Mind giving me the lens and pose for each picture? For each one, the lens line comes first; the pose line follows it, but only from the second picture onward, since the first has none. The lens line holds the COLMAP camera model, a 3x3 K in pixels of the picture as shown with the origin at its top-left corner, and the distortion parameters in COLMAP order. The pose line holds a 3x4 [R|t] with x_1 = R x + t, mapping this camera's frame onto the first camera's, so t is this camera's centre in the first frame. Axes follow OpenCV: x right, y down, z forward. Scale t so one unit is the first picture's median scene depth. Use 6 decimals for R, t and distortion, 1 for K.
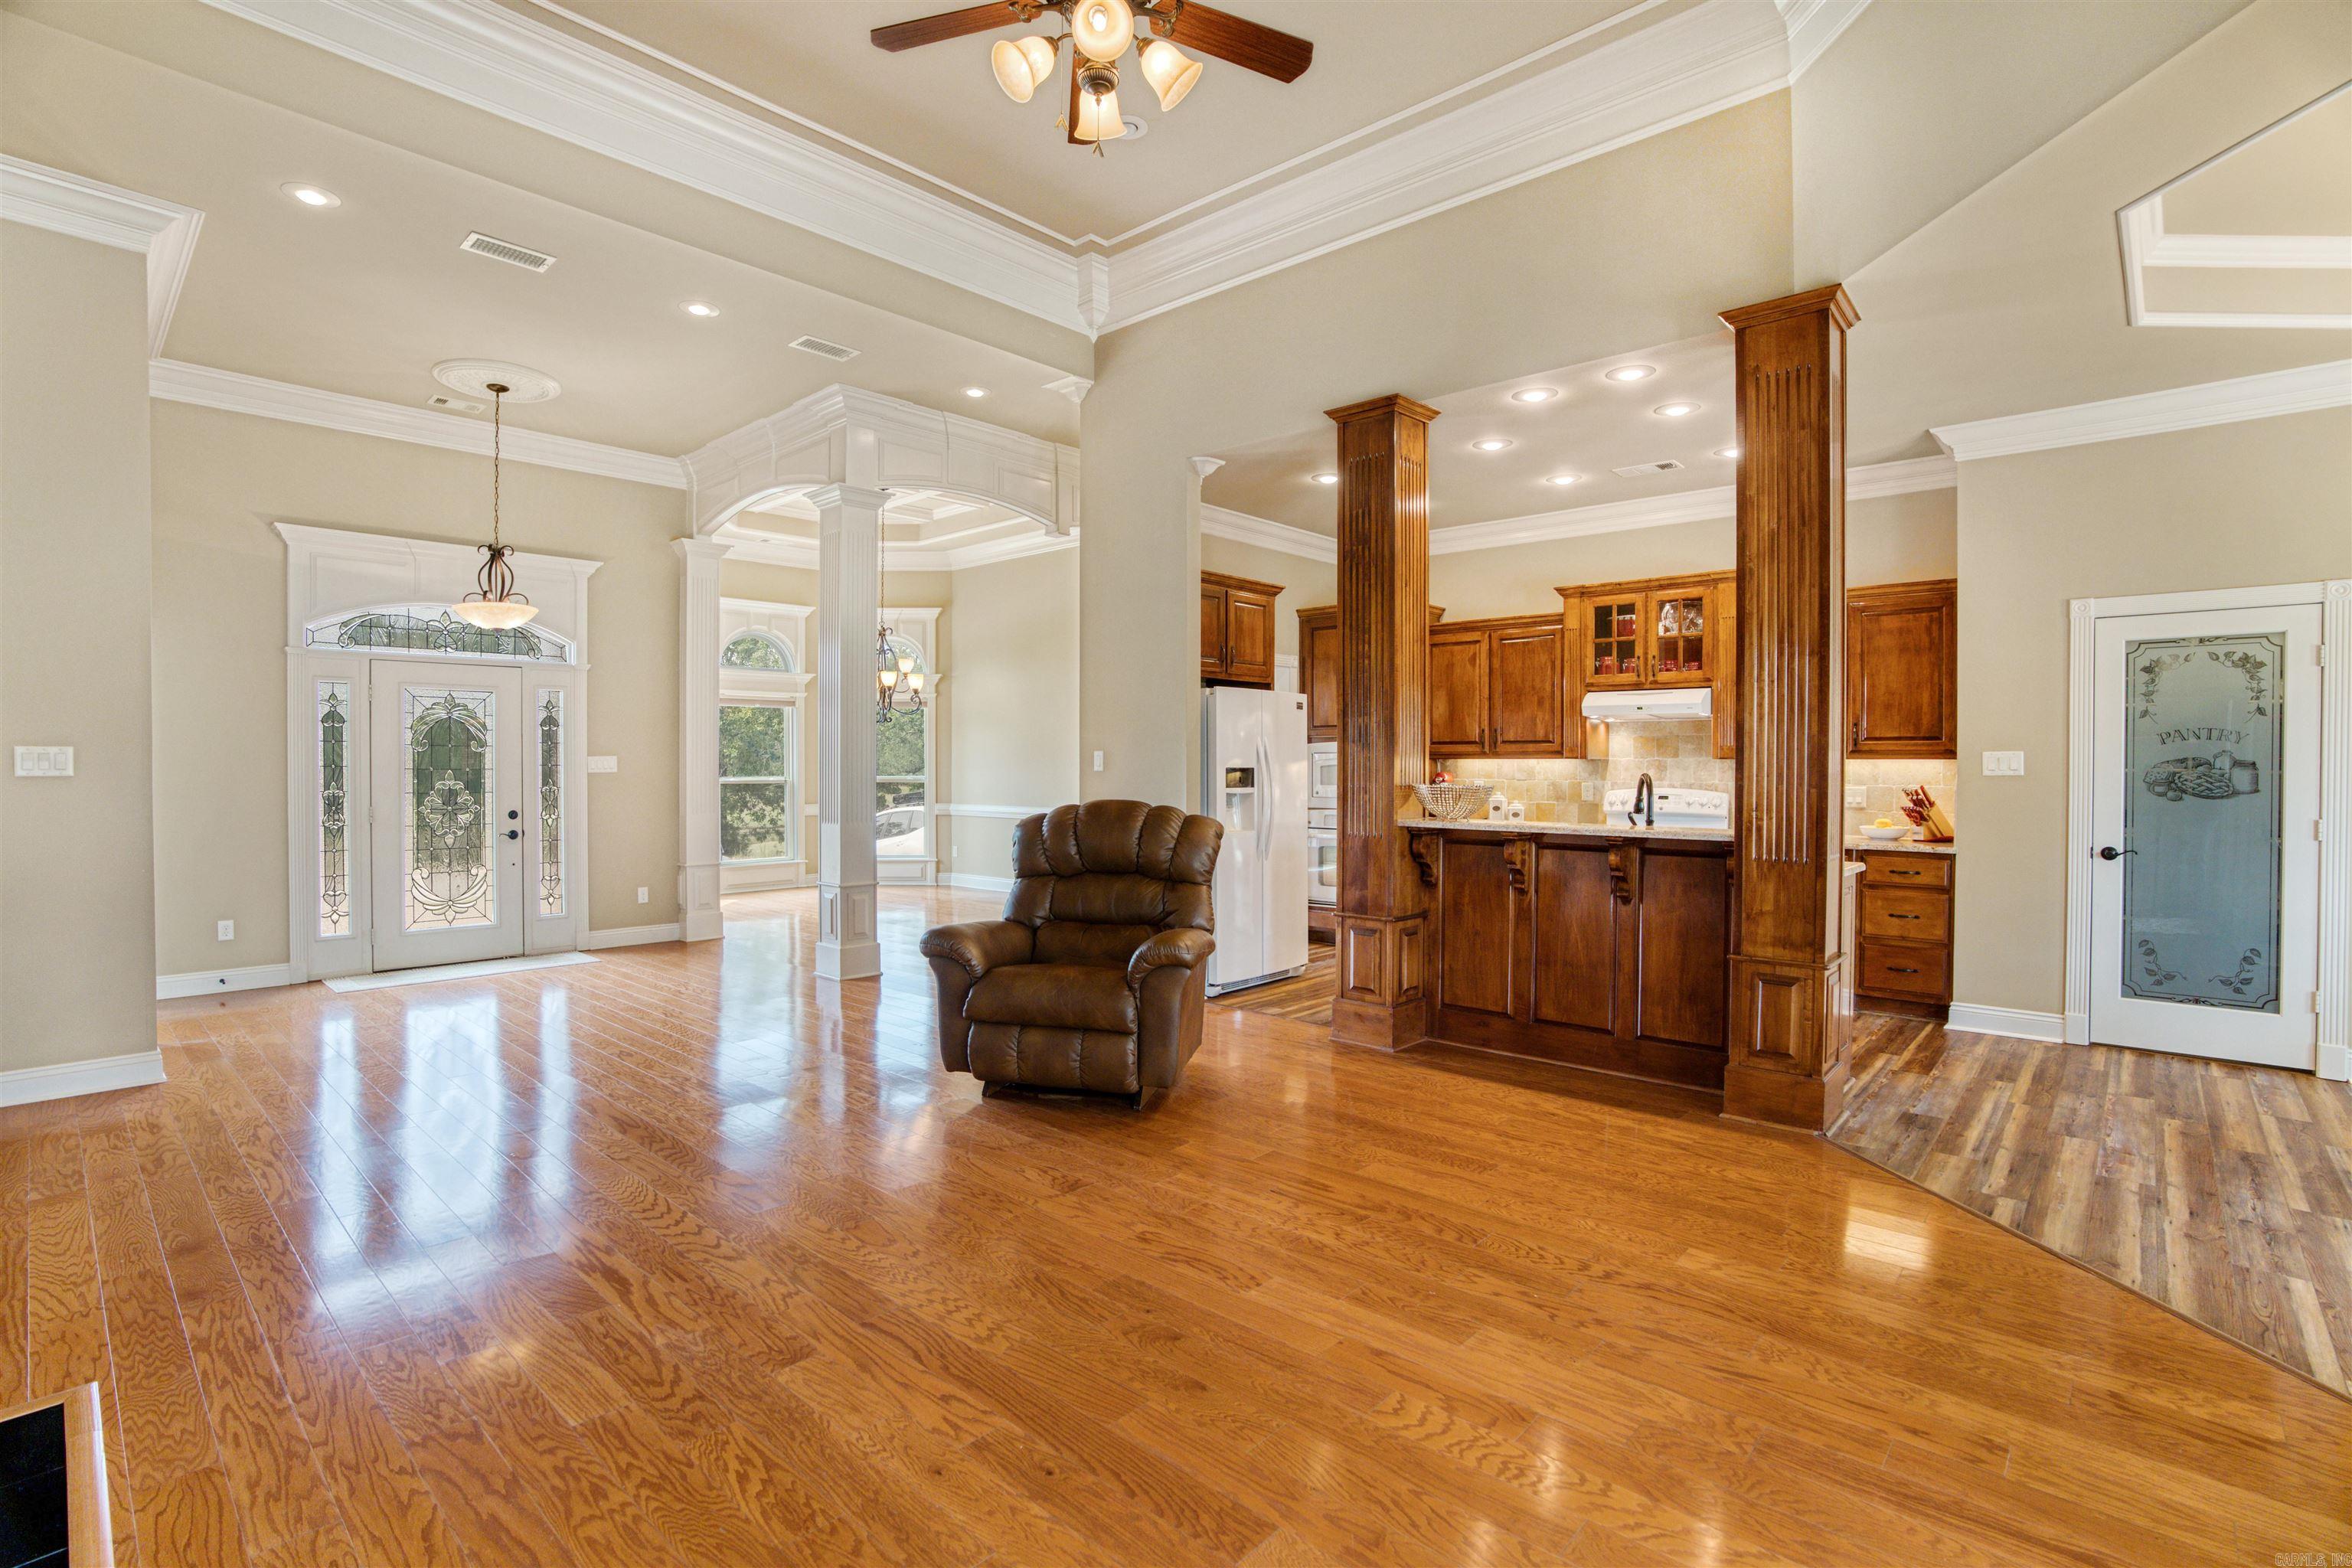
lens RADIAL K [[1077.0, 0, 1171.9], [0, 1077.0, 764.9], [0, 0, 1]] dist [-0.049837, 0.017387]
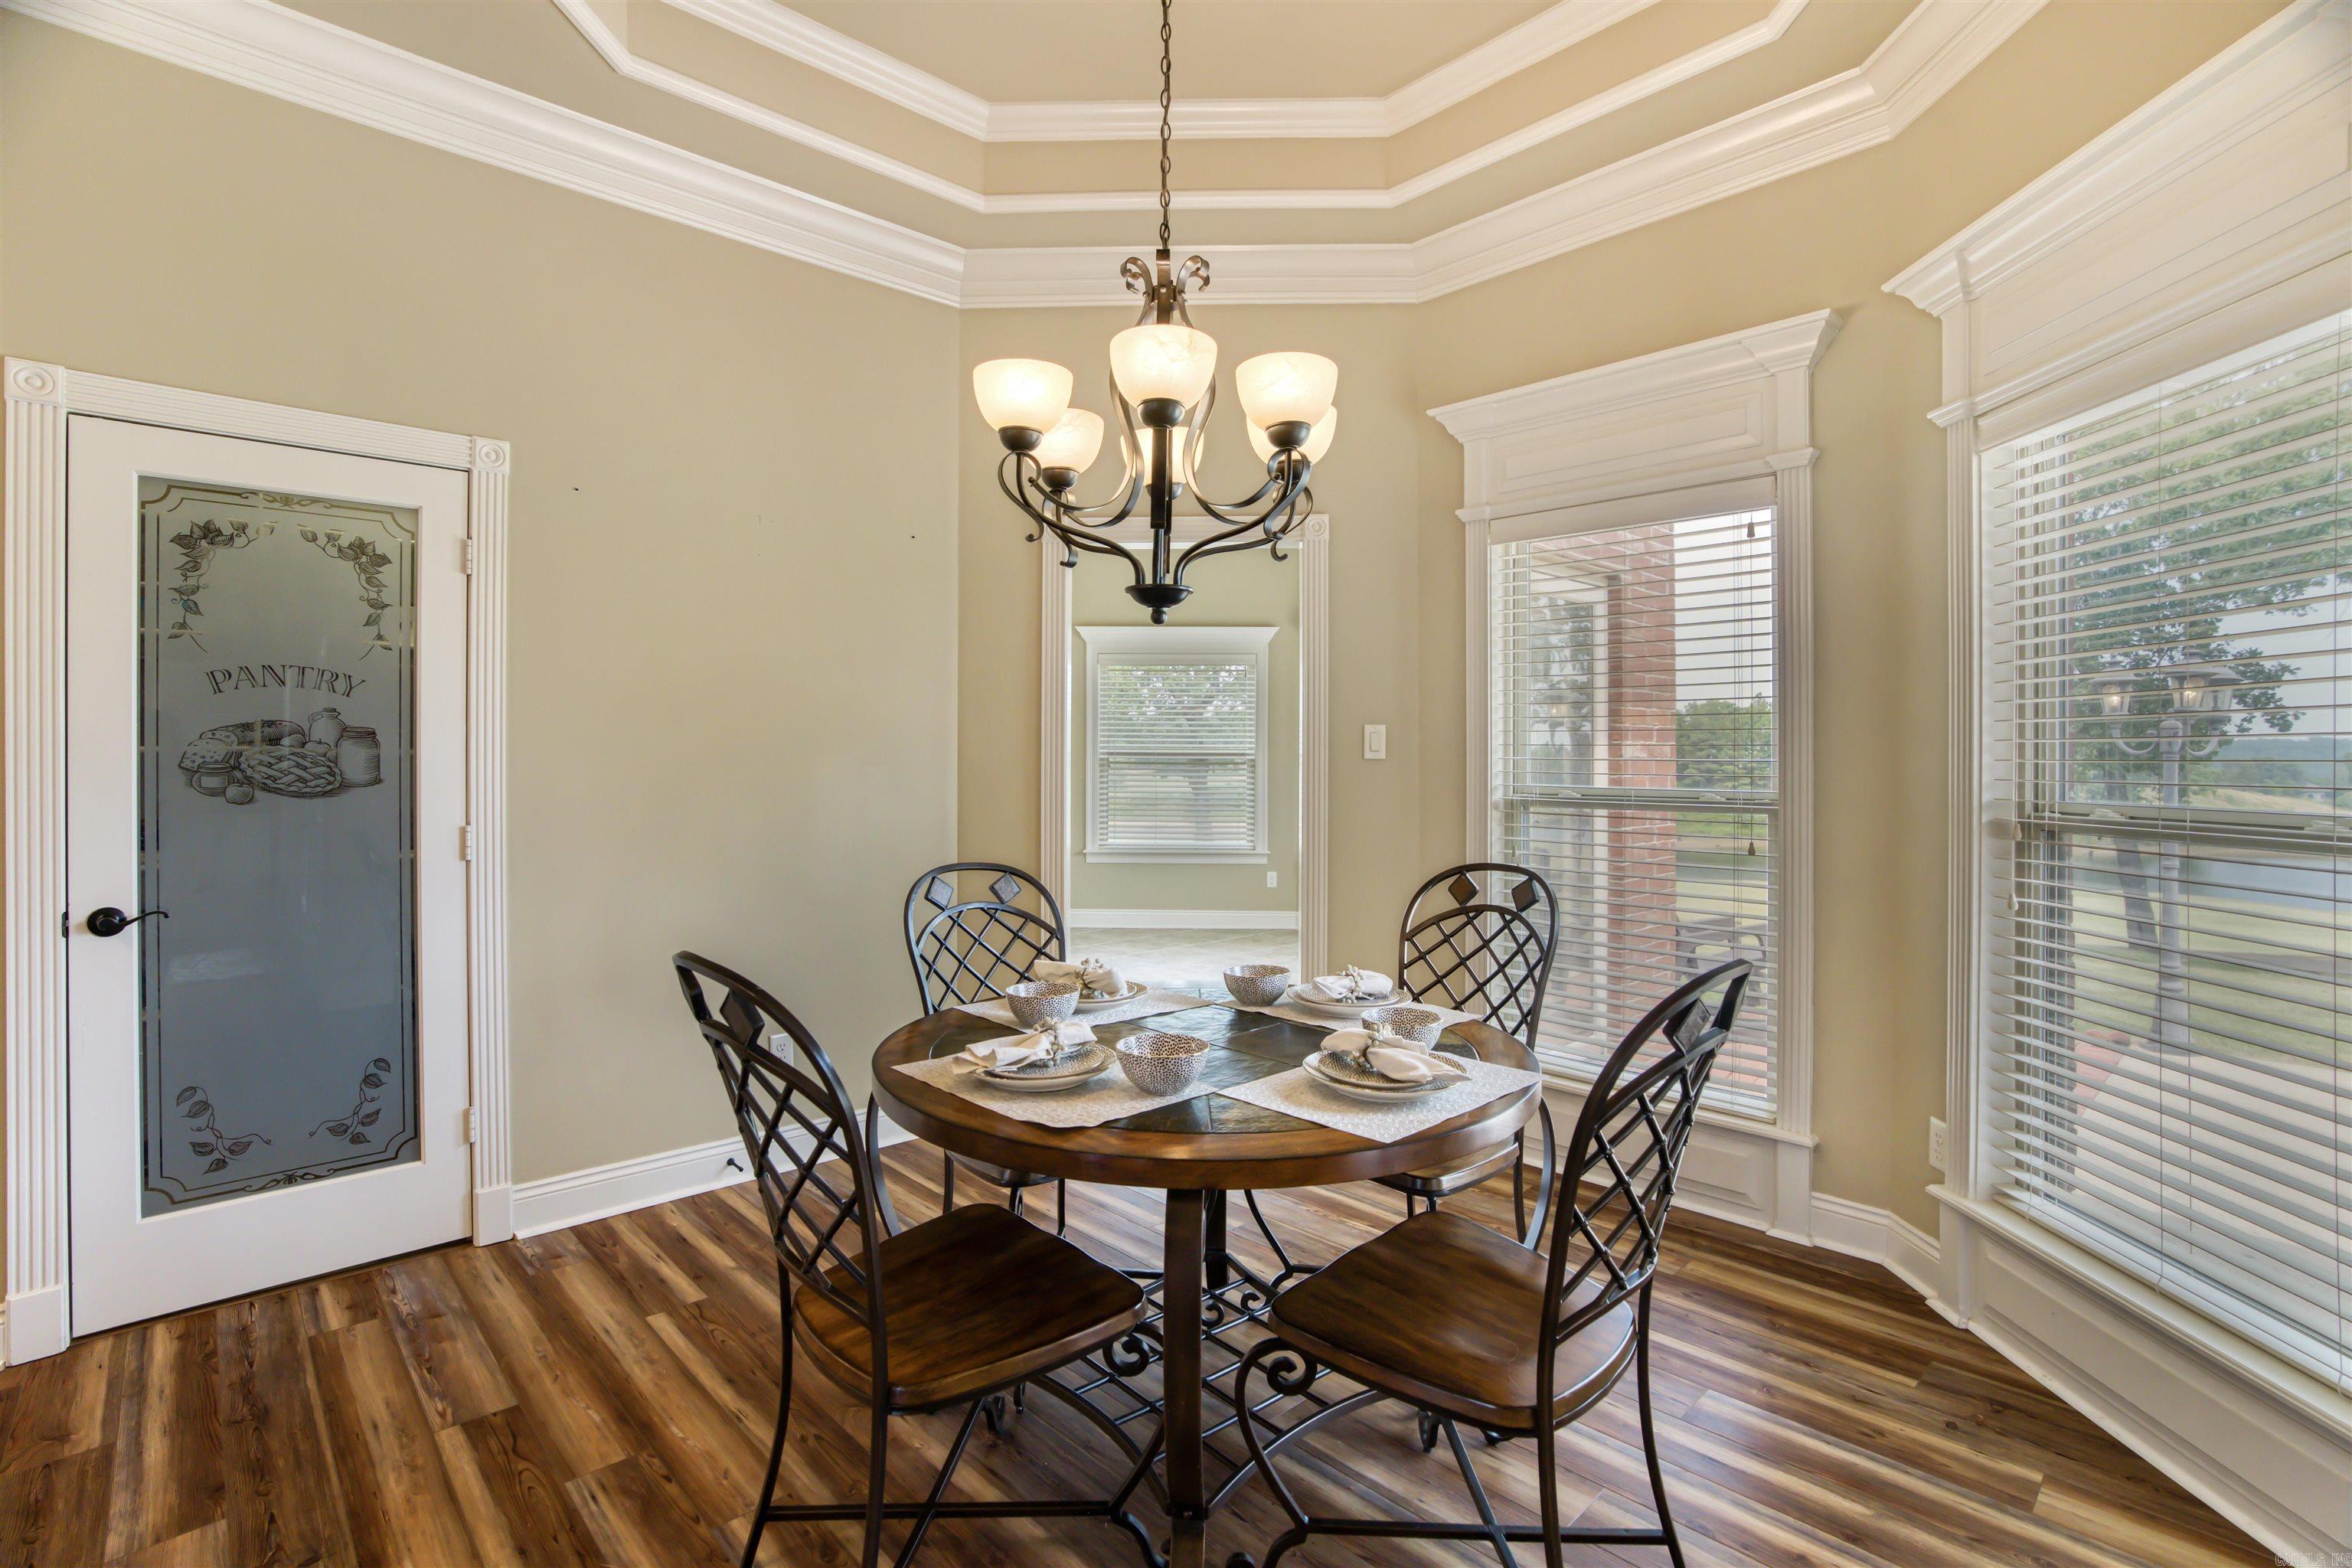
lens RADIAL K [[1077.0, 0, 1171.9], [0, 1077.0, 764.9], [0, 0, 1]] dist [-0.049837, 0.017387]
pose [[0.056894, -0.012286, 0.998305, 0.483045], [0.001916, 0.999924, 0.012197, 0.010017], [-0.998378, 0.001219, 0.056913, 0.523437]]
